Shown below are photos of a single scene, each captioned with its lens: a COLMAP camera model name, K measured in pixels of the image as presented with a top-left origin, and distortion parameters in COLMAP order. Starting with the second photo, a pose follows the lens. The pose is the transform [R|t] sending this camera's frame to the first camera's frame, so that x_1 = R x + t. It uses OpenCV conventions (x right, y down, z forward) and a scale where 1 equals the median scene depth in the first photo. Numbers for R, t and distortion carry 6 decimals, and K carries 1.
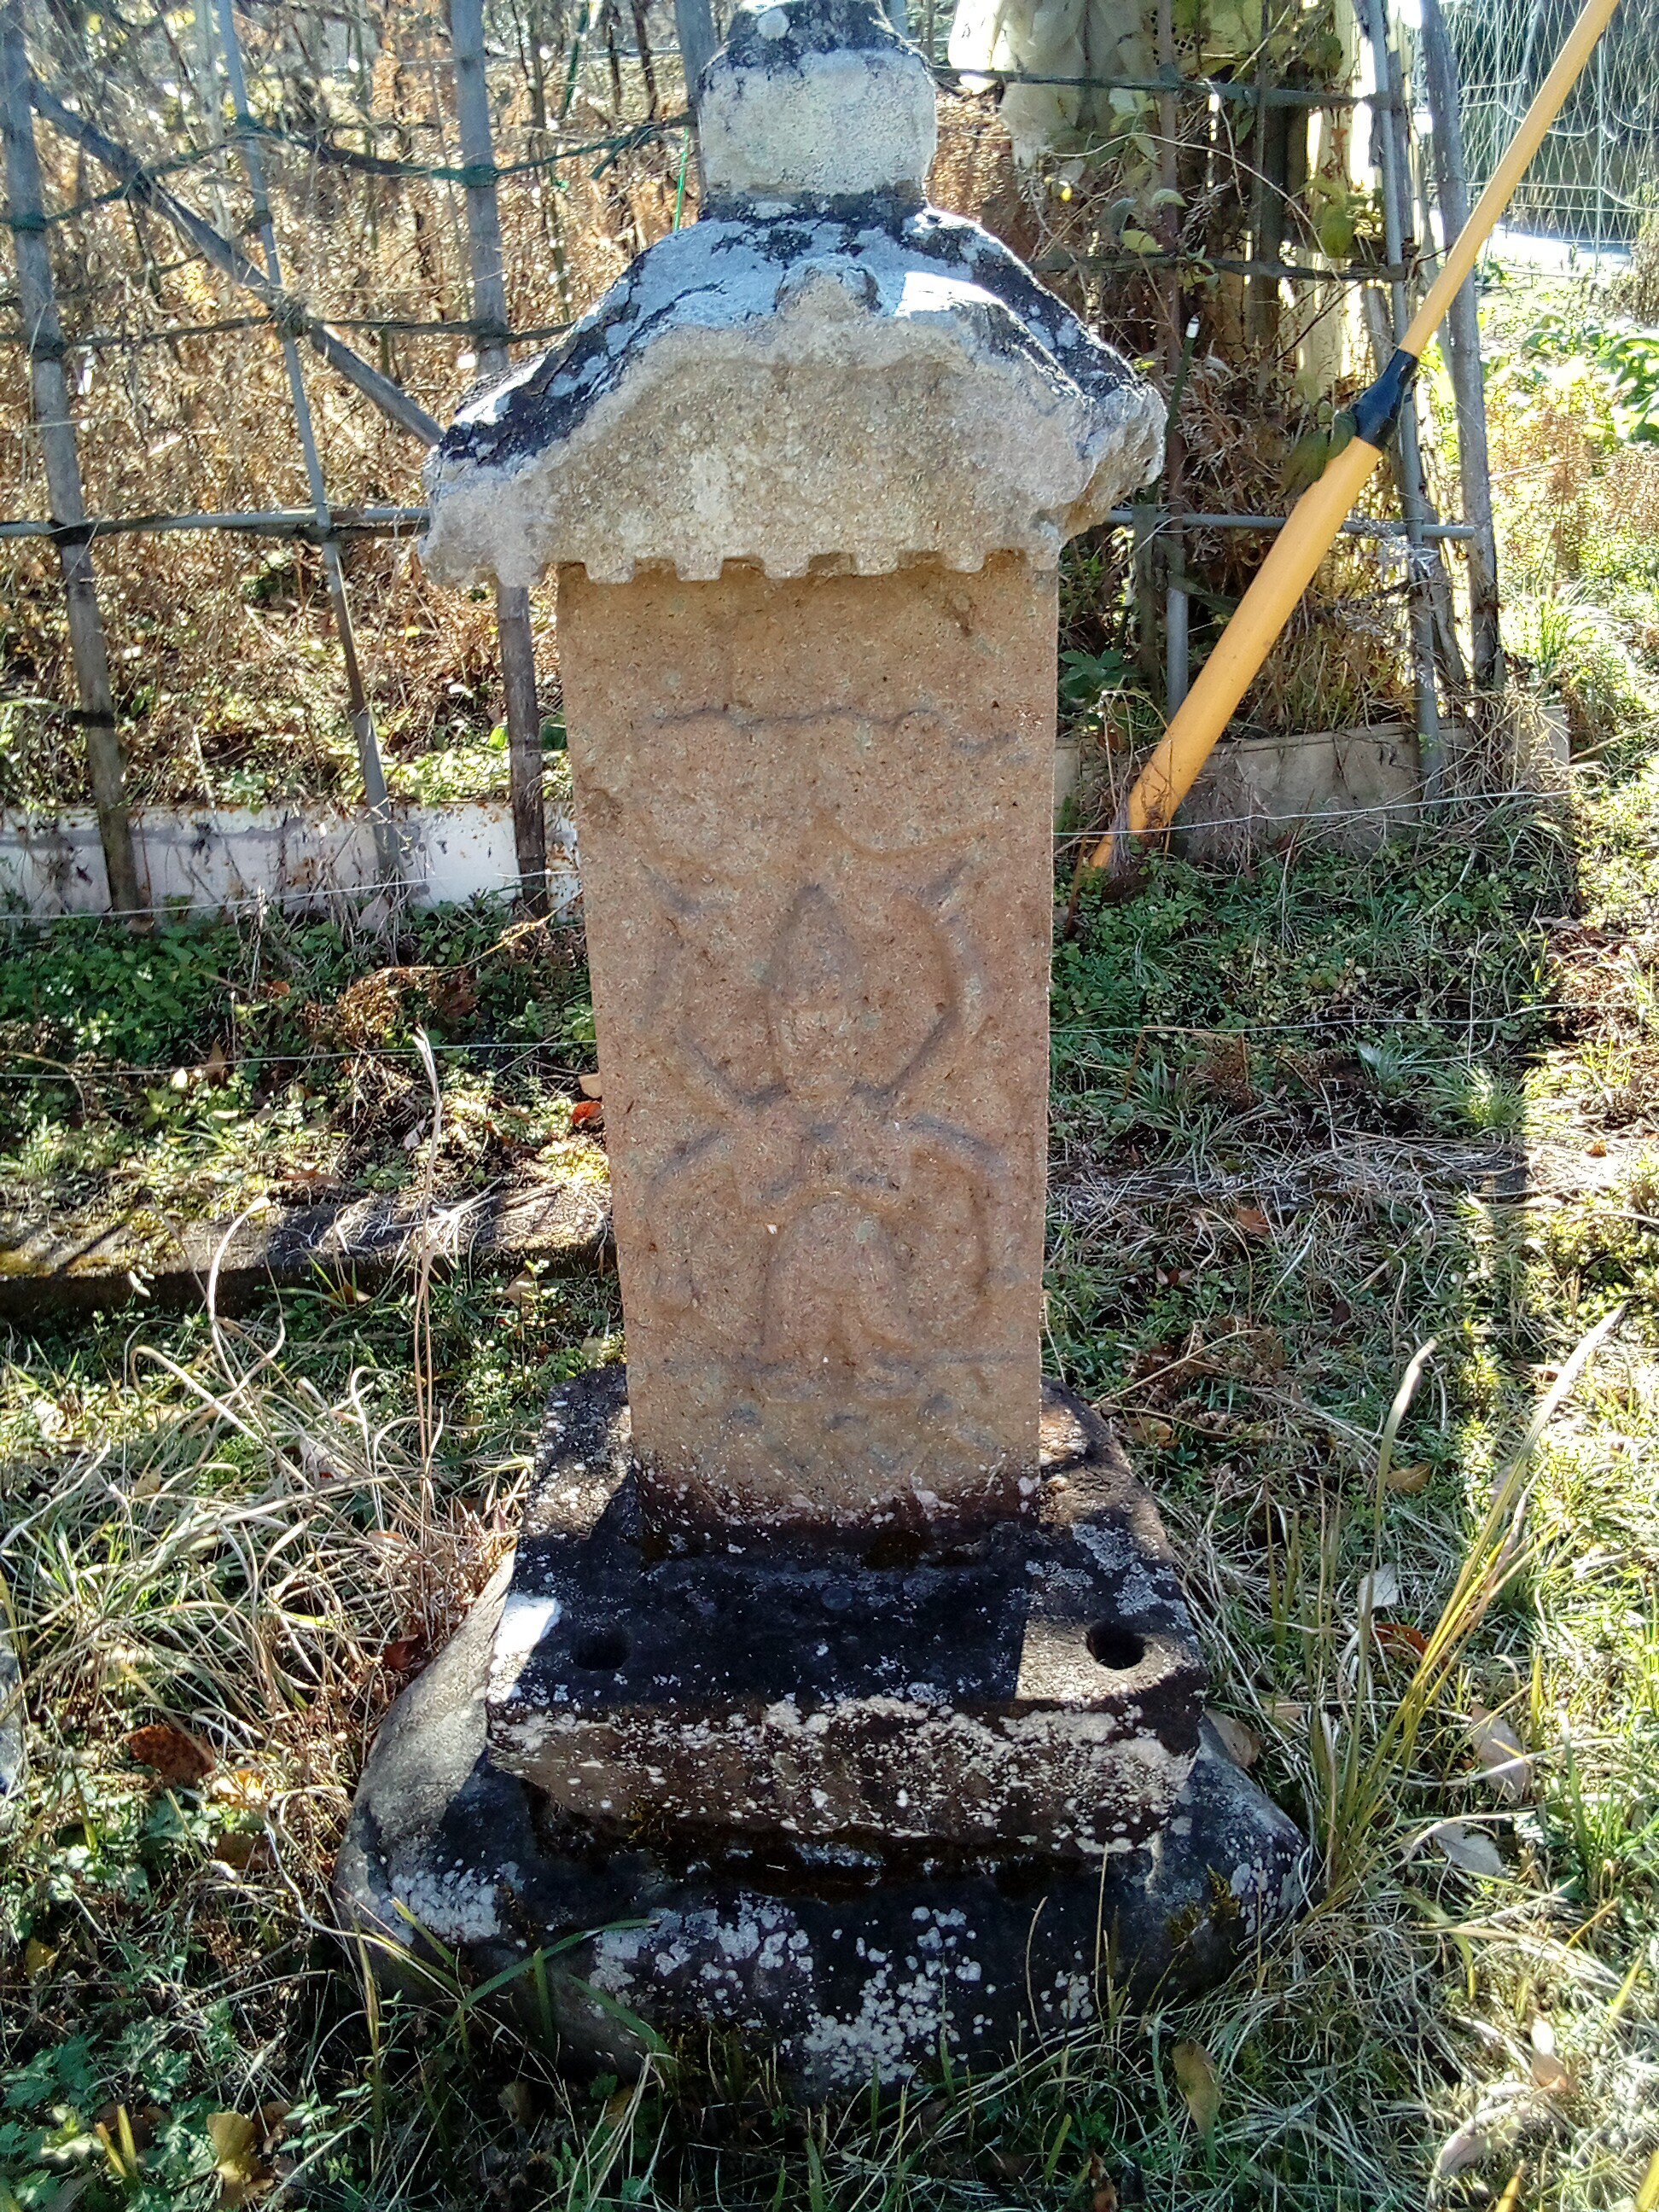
lens RADIAL K [[1813.3, 0, 828.2], [0, 1813.3, 1096.3], [0, 0, 1]] dist [0.061889, -0.090646]
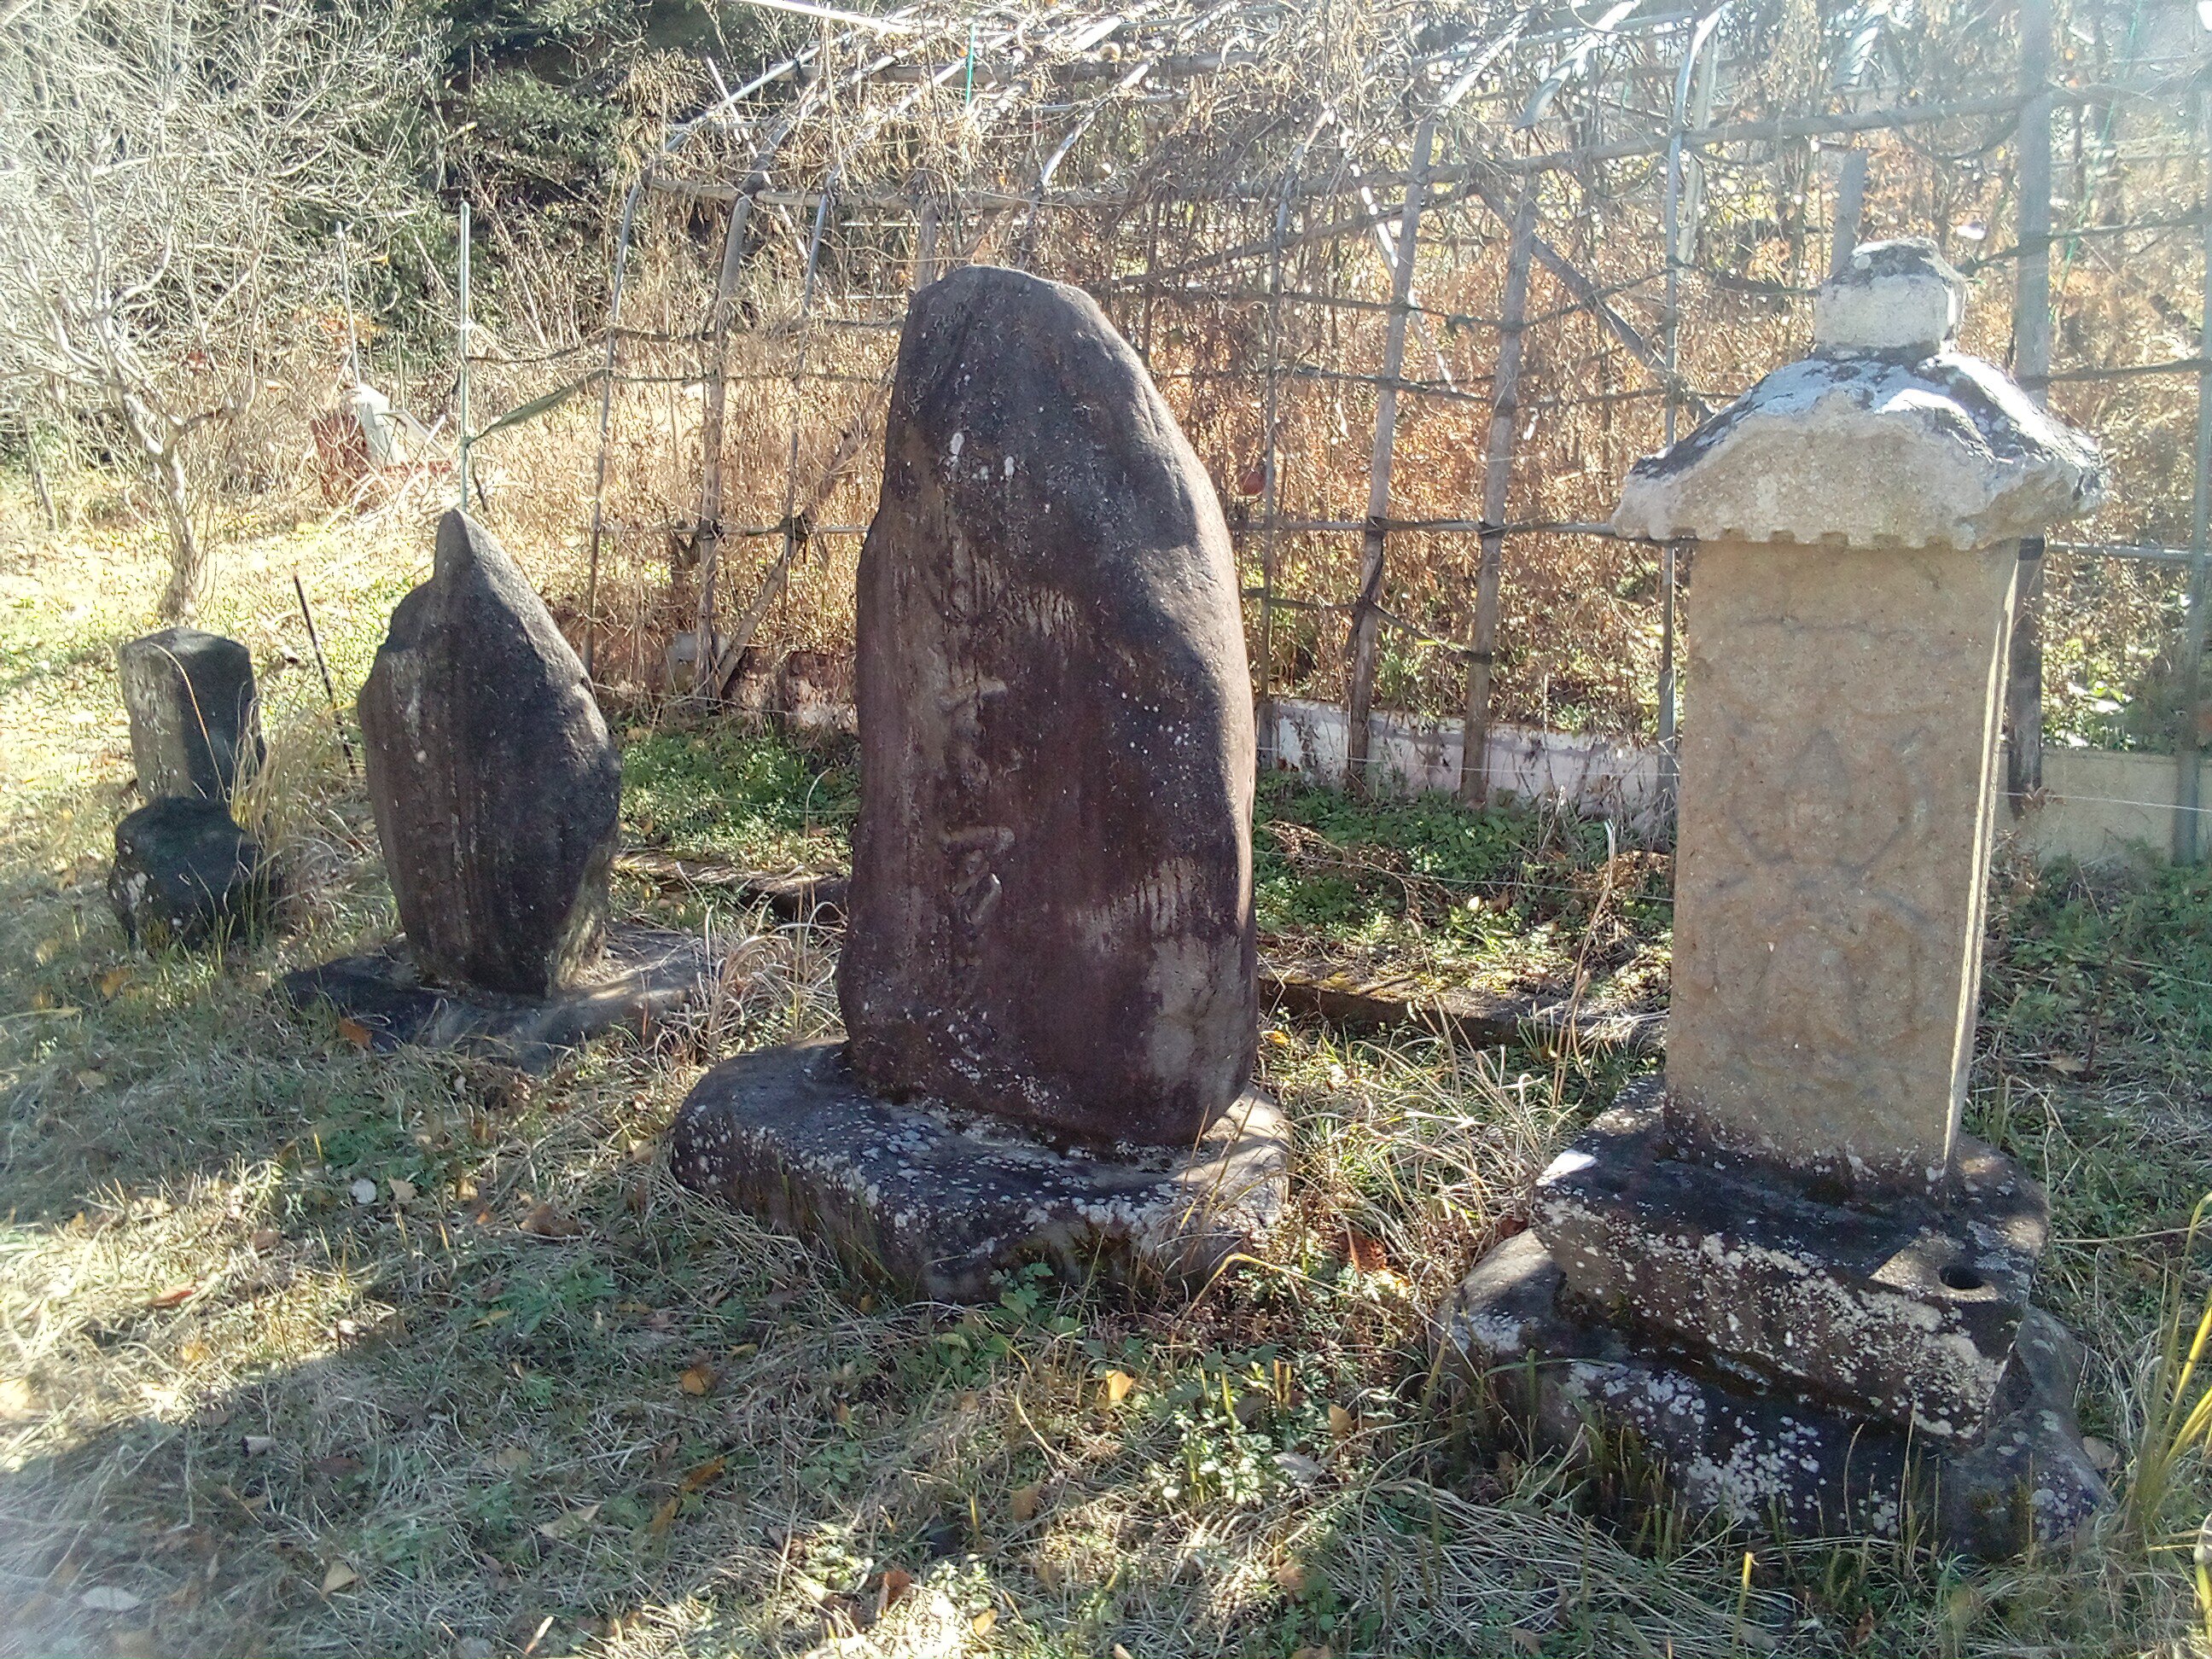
lens RADIAL K [[1813.3, 0, 1104.4], [0, 1813.3, 806.5], [0, 0, 1]] dist [0.061889, -0.090646]
pose [[0.818630, 0.150282, -0.554311, 0.336335], [-0.242139, 0.965496, -0.095841, 0.233255], [0.520783, 0.212678, 0.826773, -0.610445]]
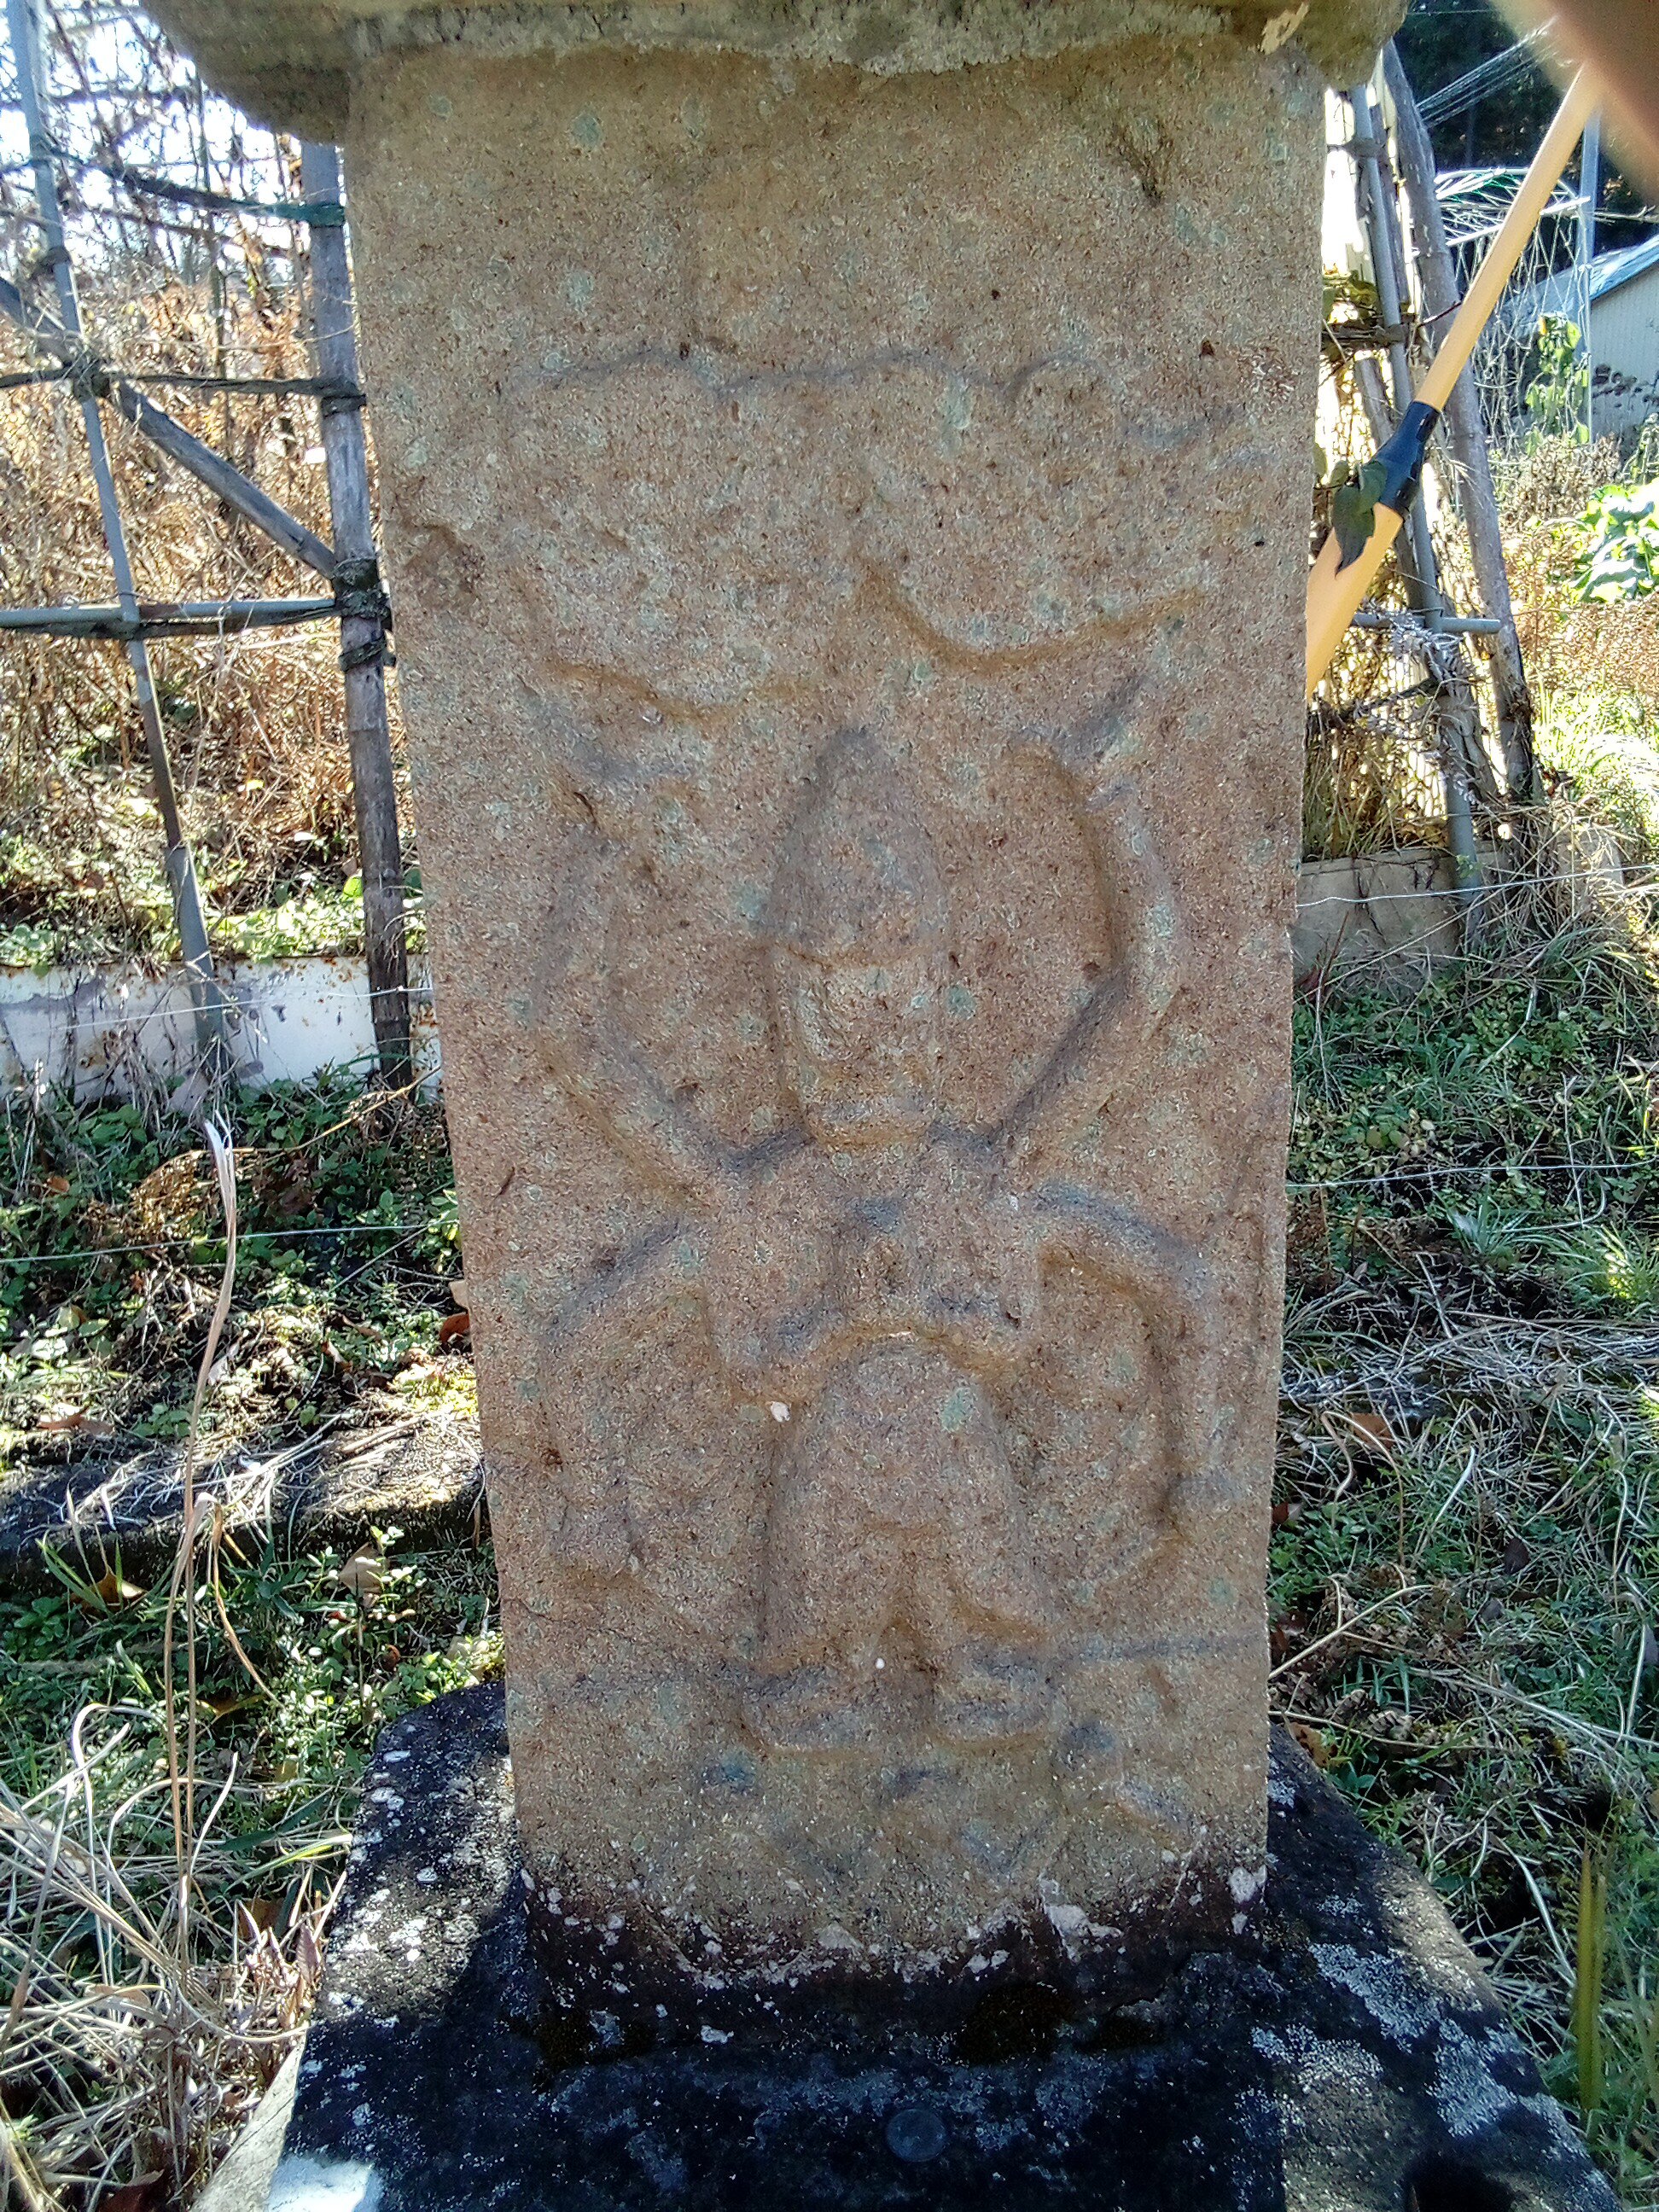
lens RADIAL K [[1813.3, 0, 823.3], [0, 1813.3, 1108.9], [0, 0, 1]] dist [0.061889, -0.090646]
pose [[0.997960, -0.026489, 0.058082, -0.043779], [0.034411, 0.989560, -0.139954, 0.056308], [-0.053768, 0.141667, 0.988453, 0.432978]]
